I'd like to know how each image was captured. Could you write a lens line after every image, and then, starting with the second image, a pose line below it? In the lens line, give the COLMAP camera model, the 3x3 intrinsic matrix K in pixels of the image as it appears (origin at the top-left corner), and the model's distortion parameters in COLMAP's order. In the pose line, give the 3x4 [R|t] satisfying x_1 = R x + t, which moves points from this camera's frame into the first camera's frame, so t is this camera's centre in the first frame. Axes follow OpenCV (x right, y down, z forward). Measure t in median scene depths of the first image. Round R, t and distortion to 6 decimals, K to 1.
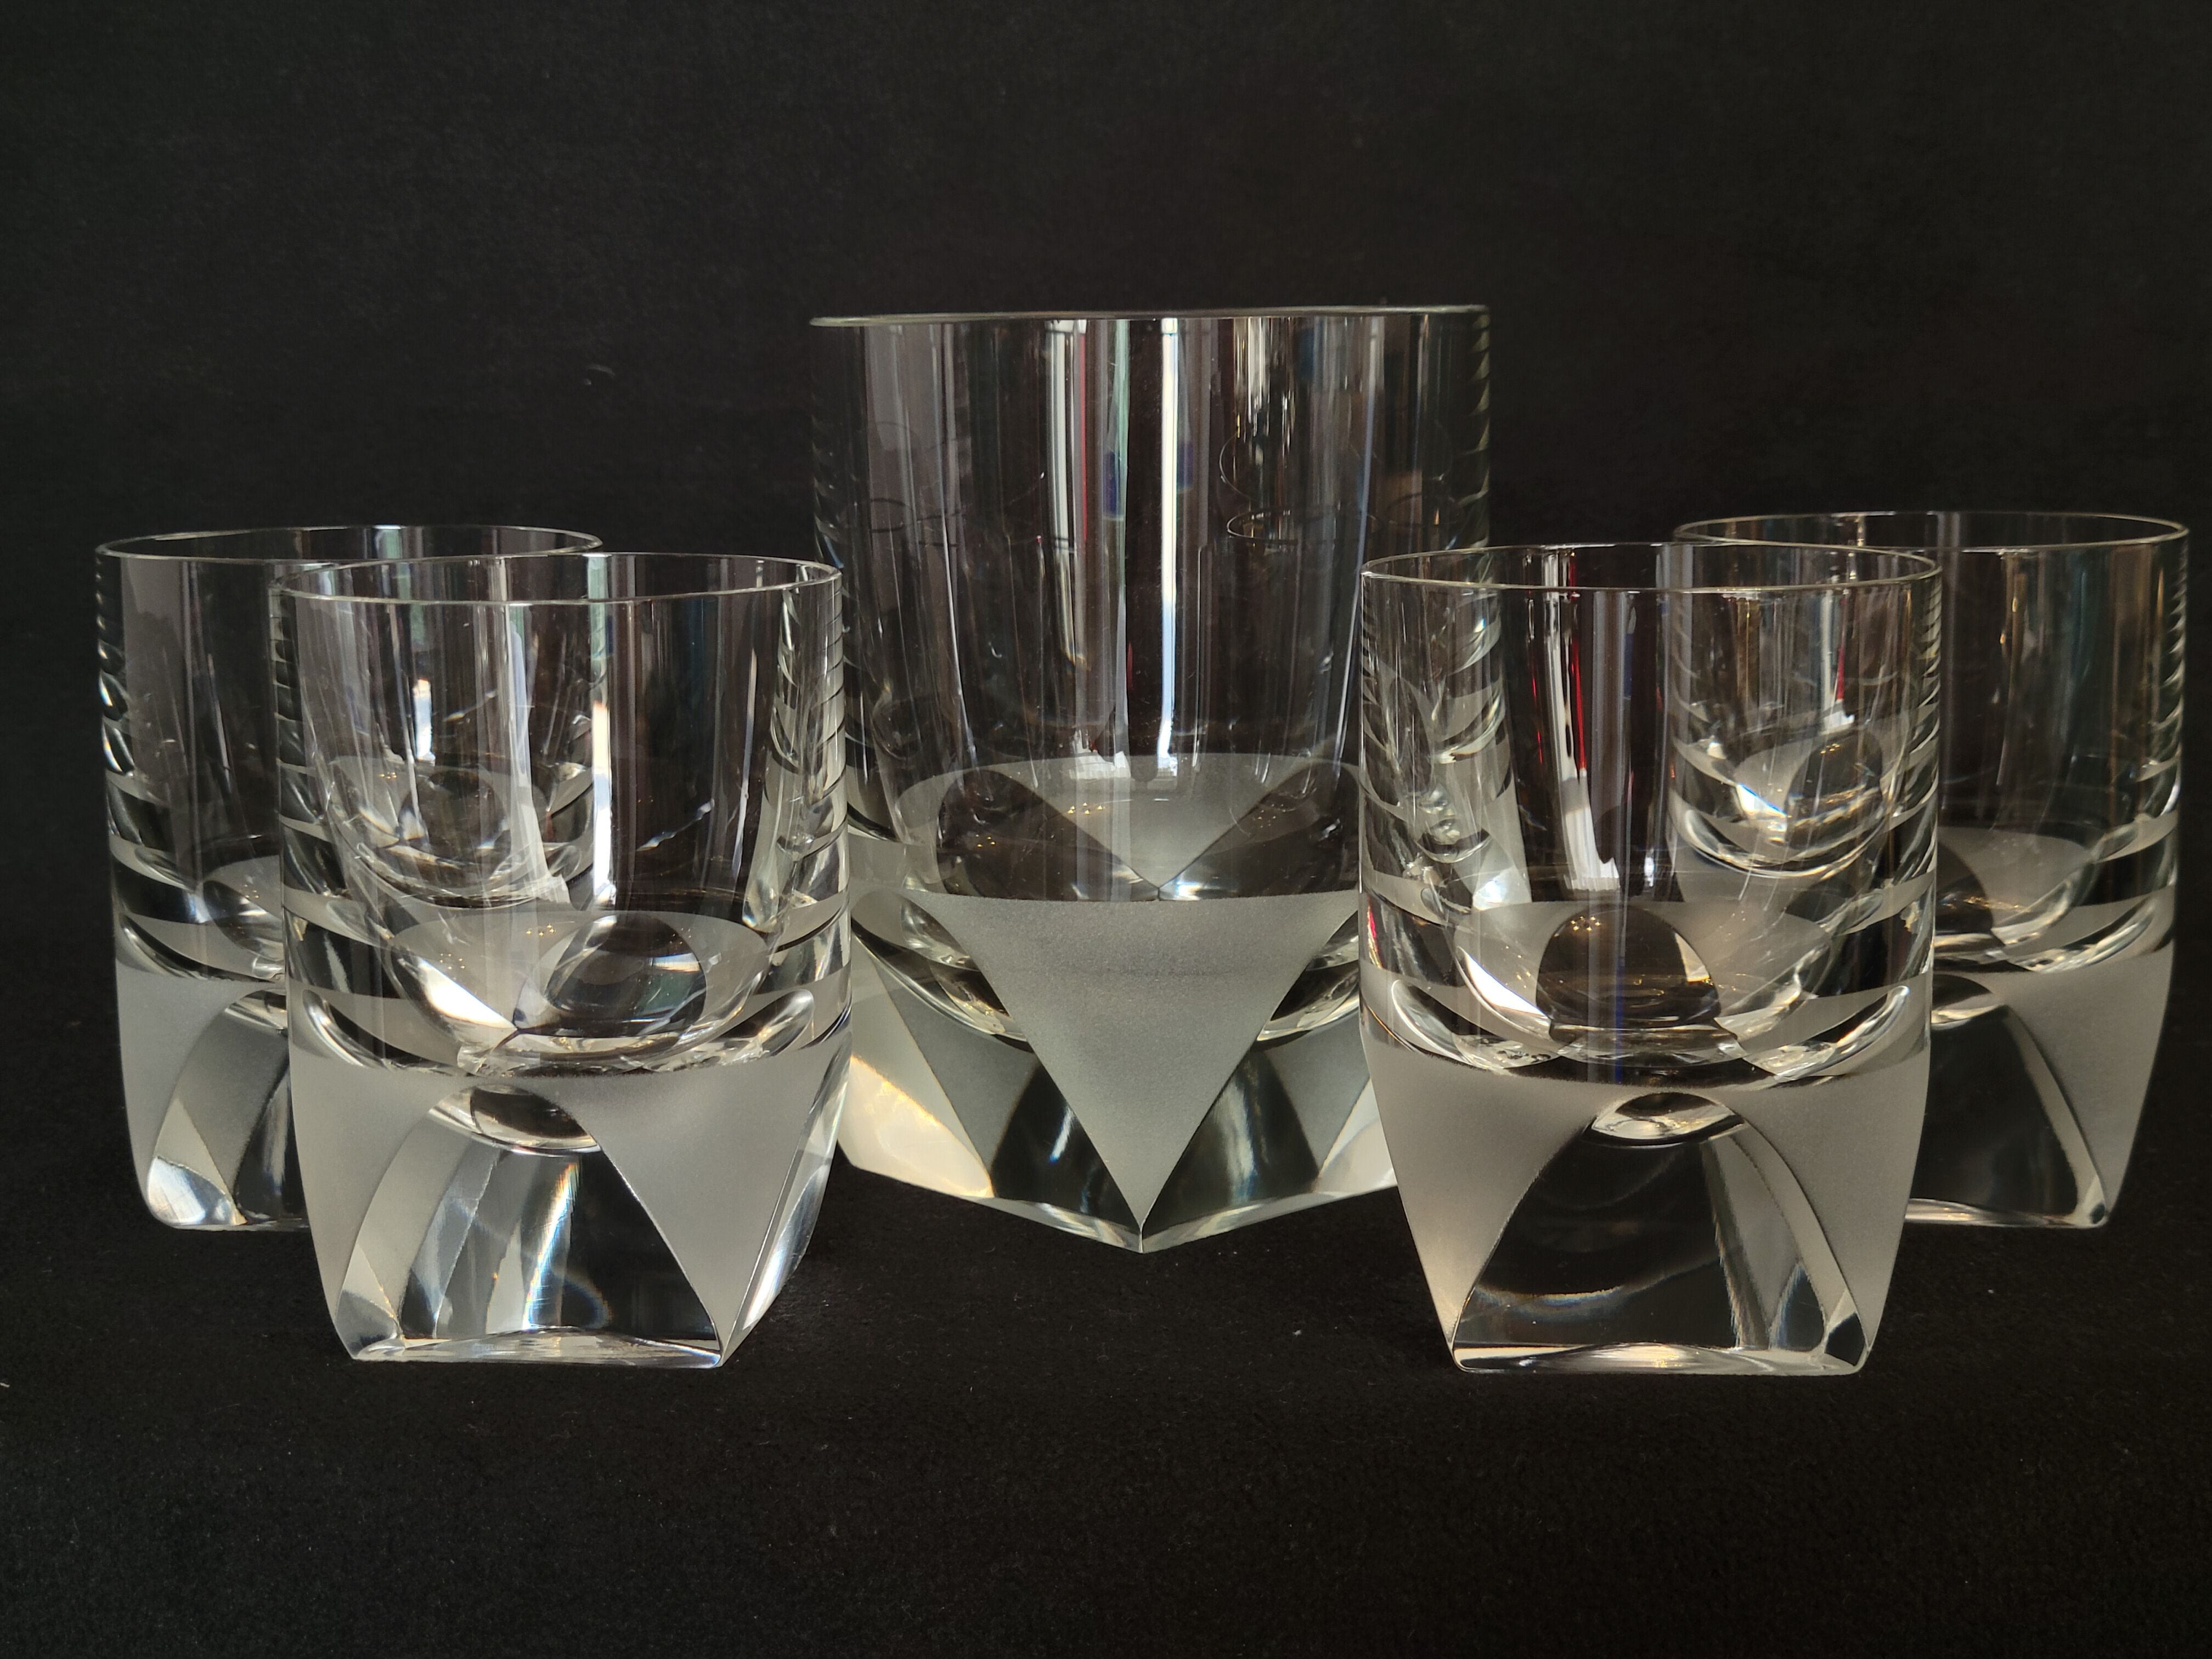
lens RADIAL K [[3406.0, 0, 1132.6], [0, 3406.0, 828.0], [0, 0, 1]] dist [0.034688, -0.037113]
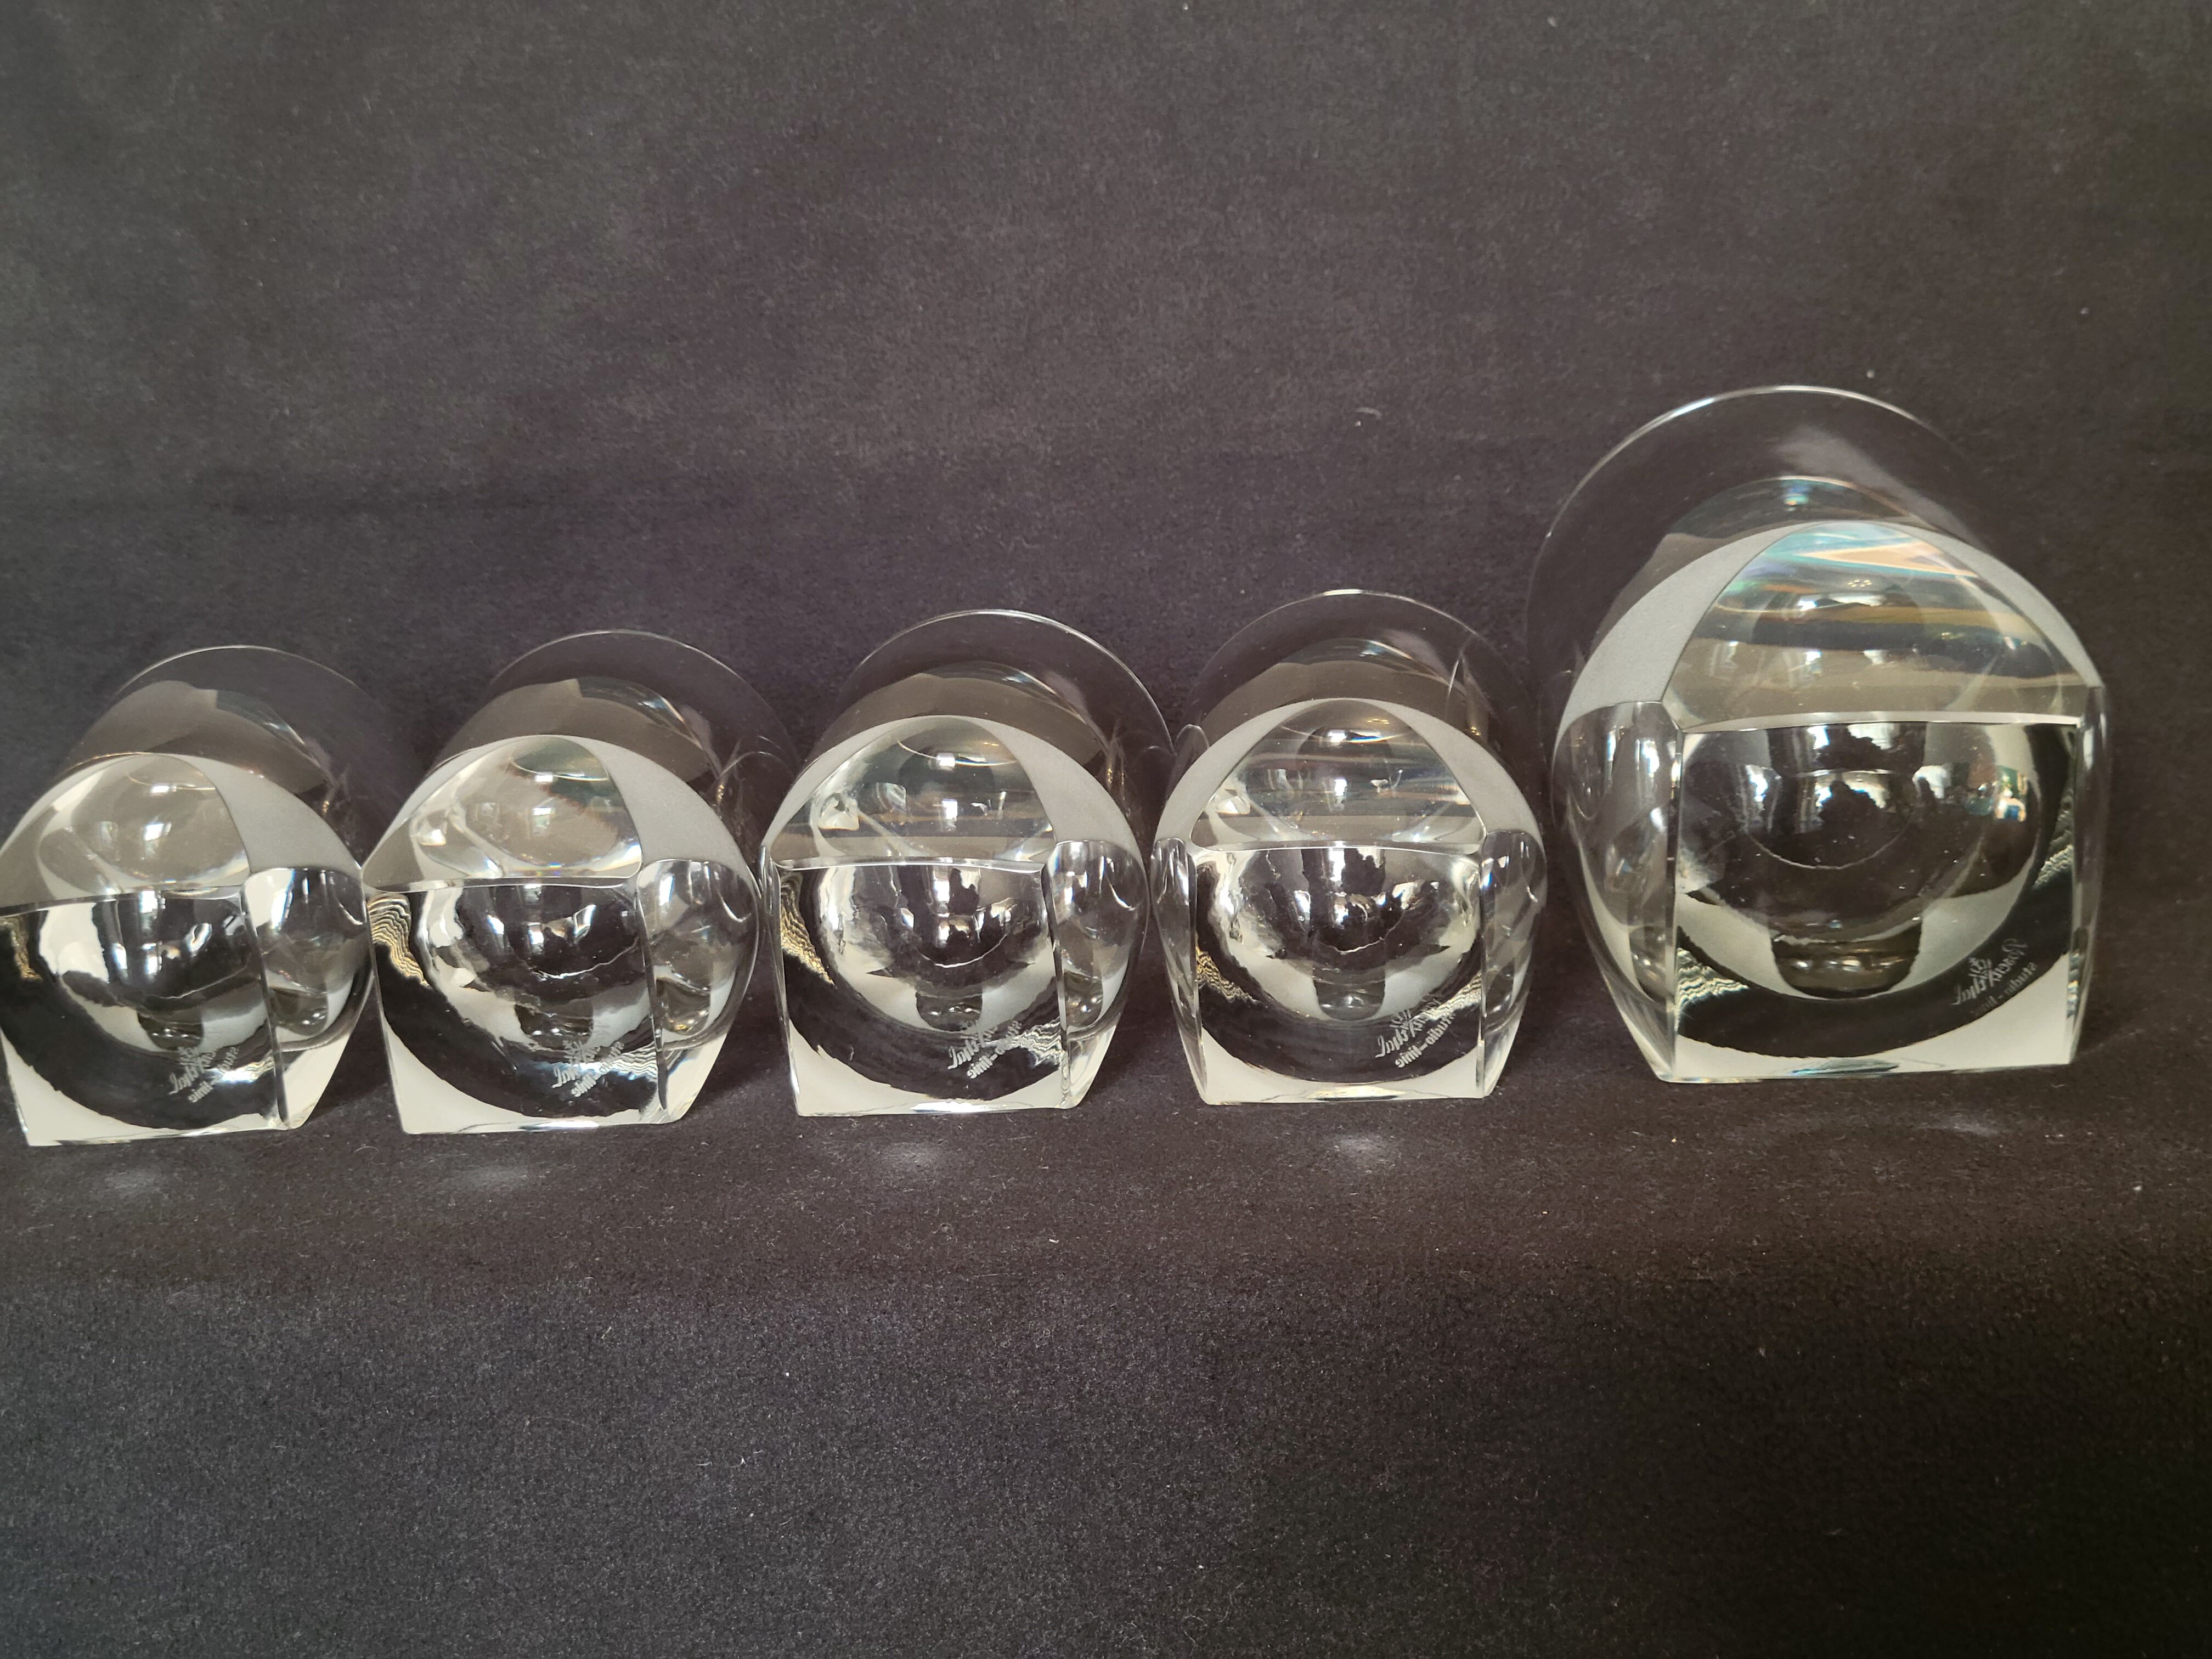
lens RADIAL K [[3383.6, 0, 1154.9], [0, 3383.6, 827.0], [0, 0, 1]] dist [0.047628, -0.109762]
pose [[0.988706, -0.032906, -0.146208, -0.107668], [0.030405, 0.999351, -0.019310, 0.035753], [0.146749, 0.014647, 0.989065, -0.186390]]
